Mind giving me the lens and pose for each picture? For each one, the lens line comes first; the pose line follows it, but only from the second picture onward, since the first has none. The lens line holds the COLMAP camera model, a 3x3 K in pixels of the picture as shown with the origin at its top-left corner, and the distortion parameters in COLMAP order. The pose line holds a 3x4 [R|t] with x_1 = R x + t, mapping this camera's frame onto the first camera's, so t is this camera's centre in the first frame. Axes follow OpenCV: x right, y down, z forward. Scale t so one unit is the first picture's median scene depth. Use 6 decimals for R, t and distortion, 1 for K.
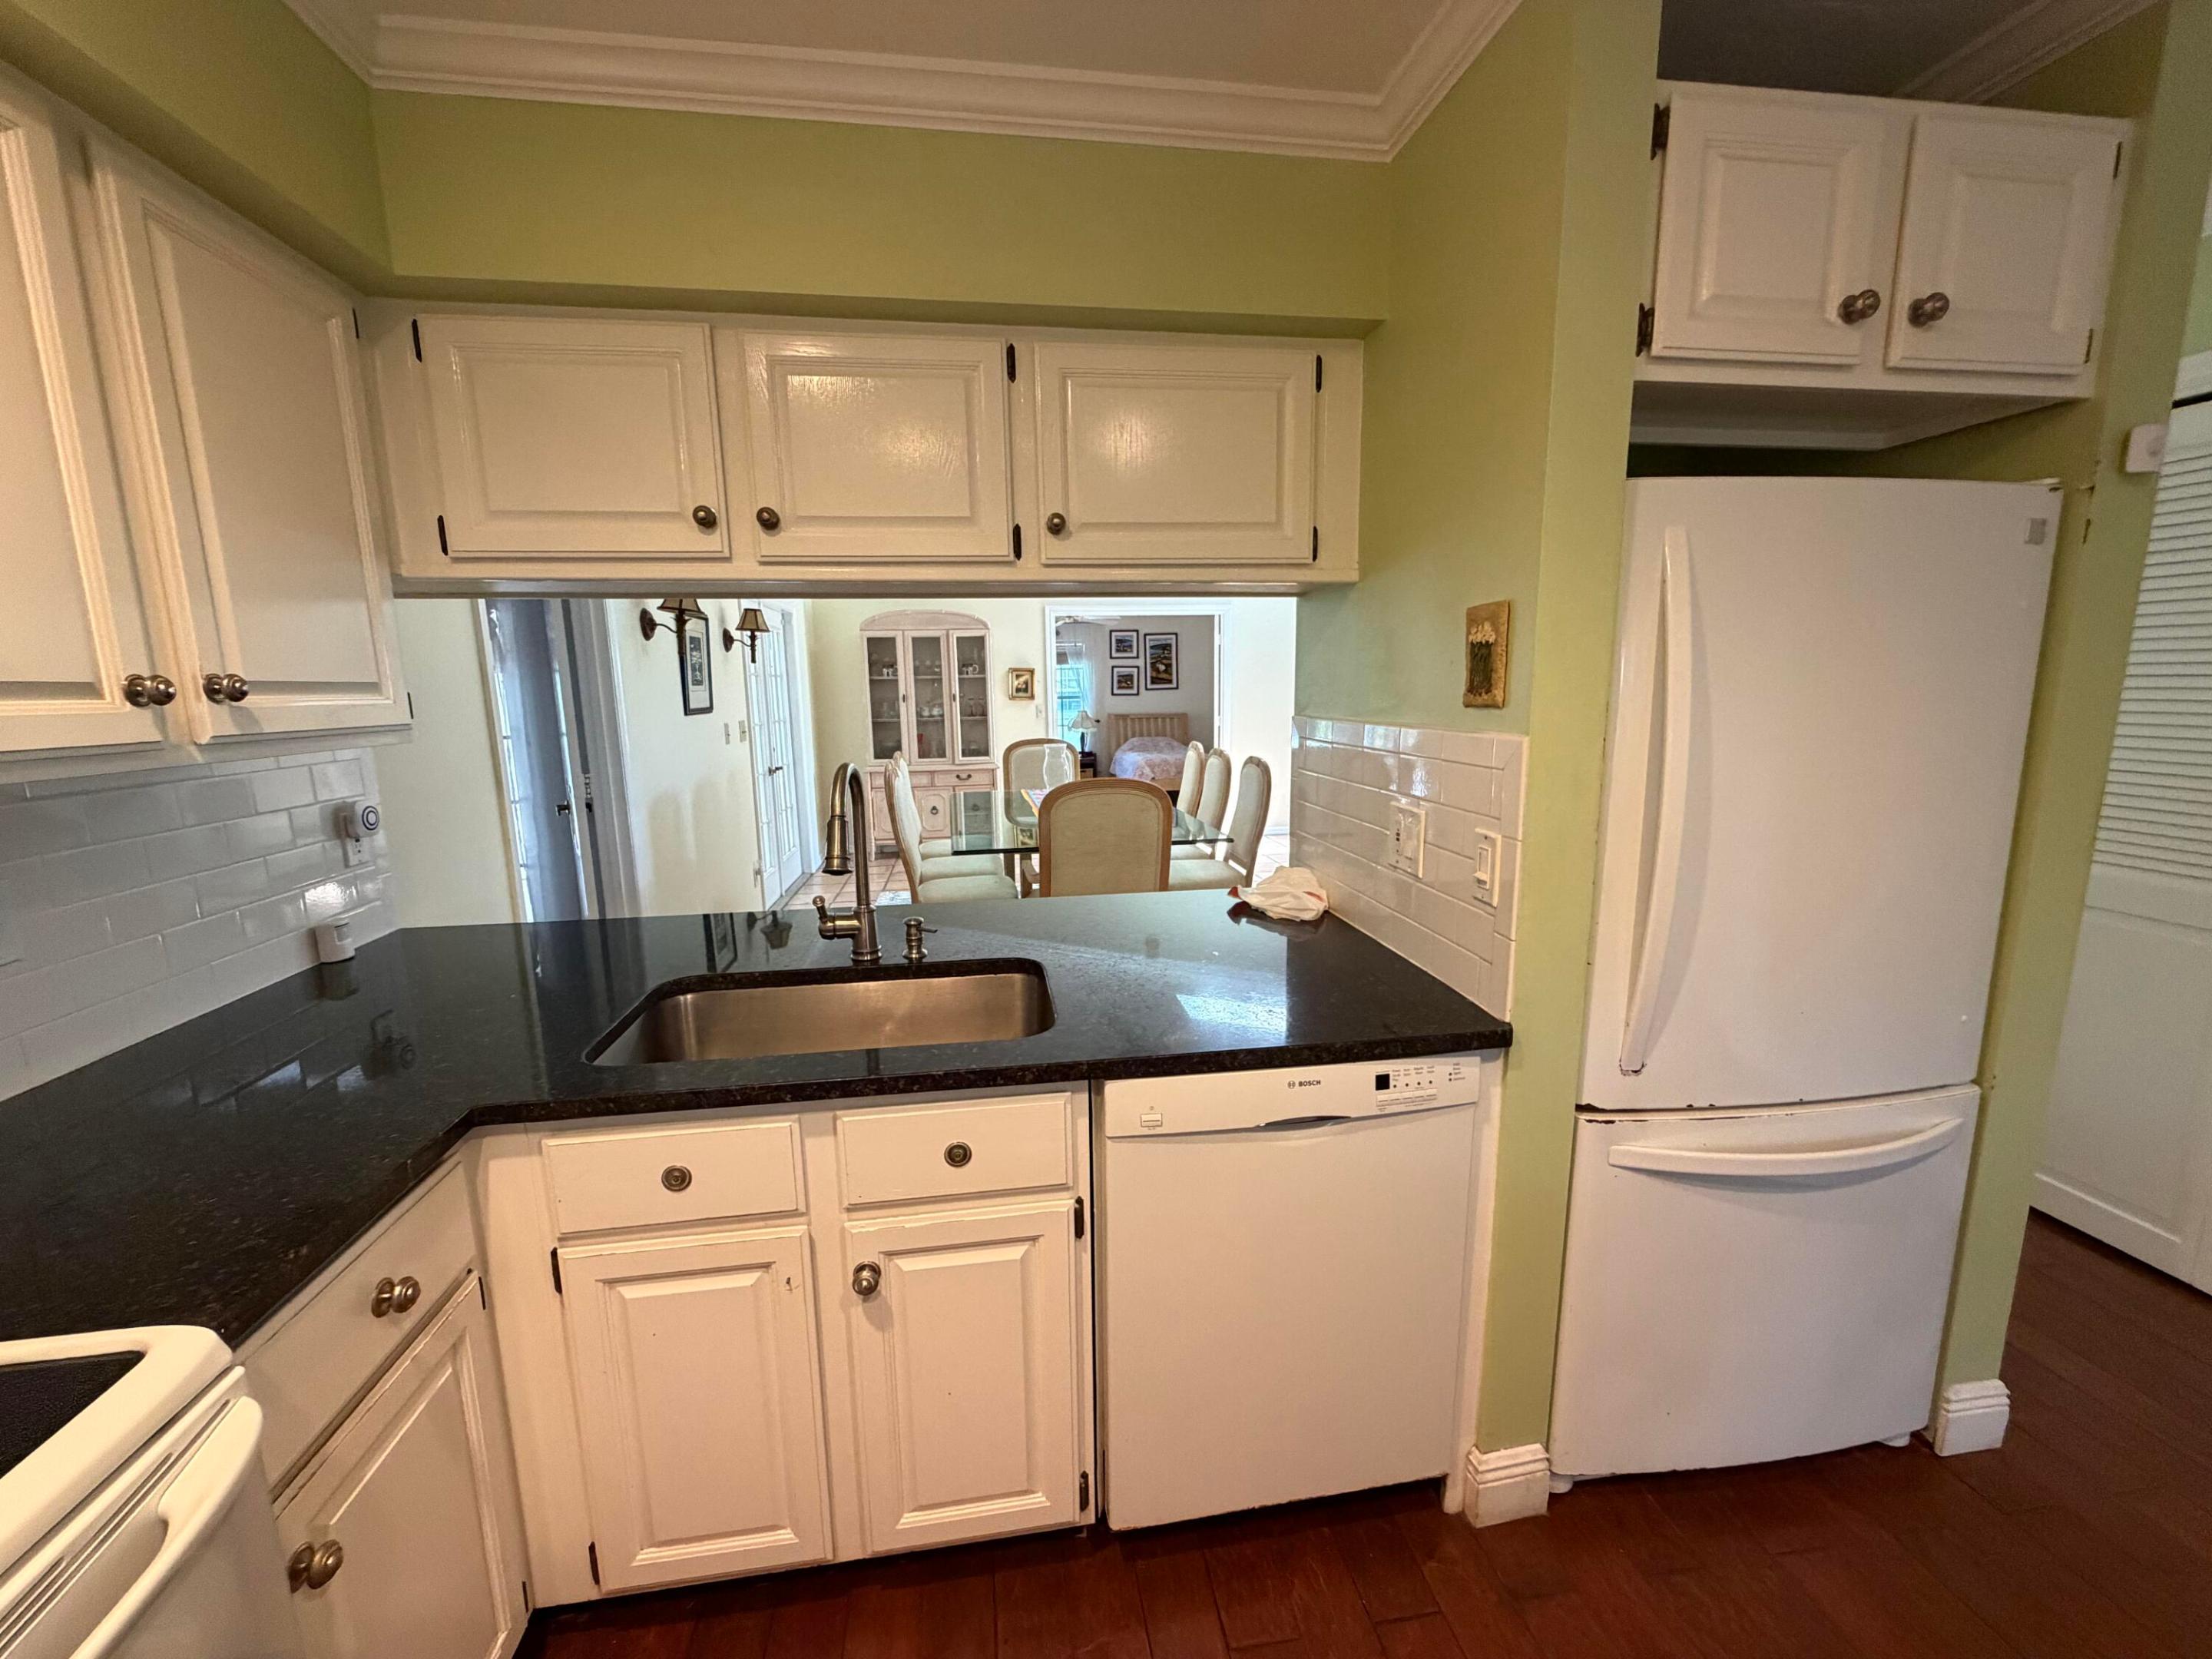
lens RADIAL K [[878.9, 0, 1096.6], [0, 878.9, 830.4], [0, 0, 1]] dist [-0.001129, -0.000193]
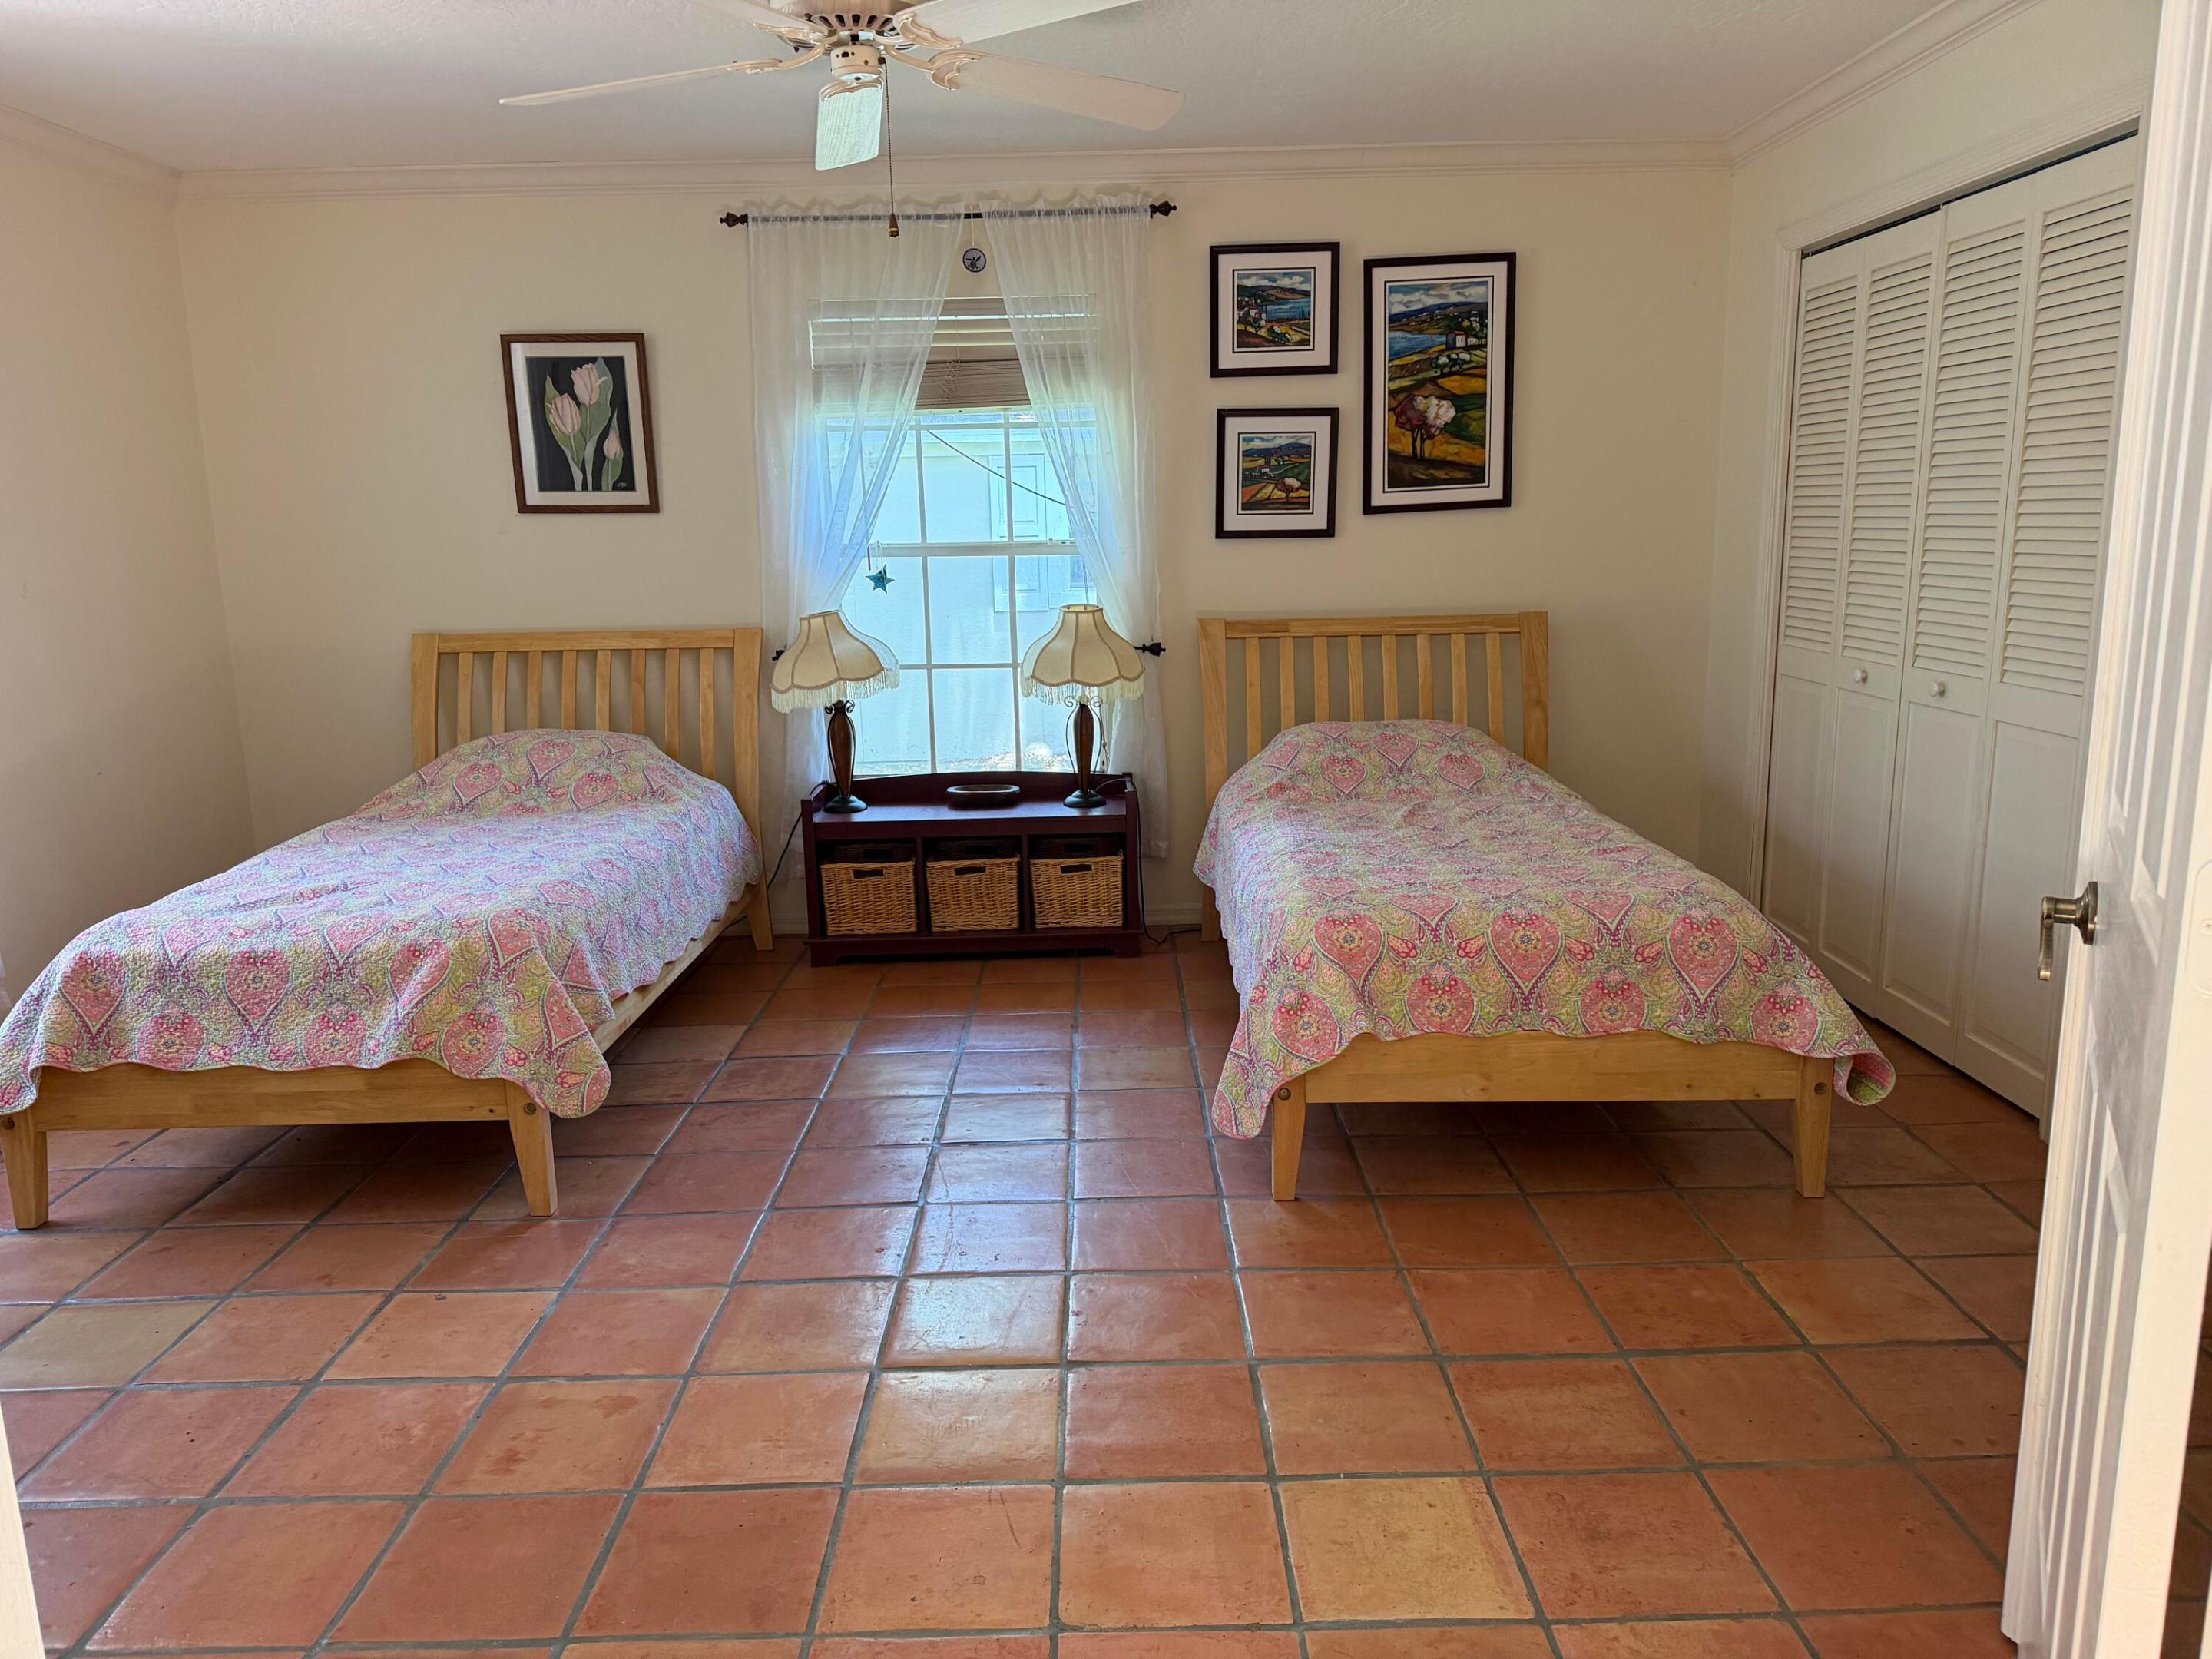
lens RADIAL K [[1536.5, 0, 1106.0], [0, 1536.5, 829.5], [0, 0, 1]] dist [0.104597, 0.000185]
pose [[0.989870, 0.020306, -0.140515, 0.343657], [-0.014916, 0.999116, 0.039305, -0.661684], [0.141189, -0.036811, 0.989298, 4.223270]]
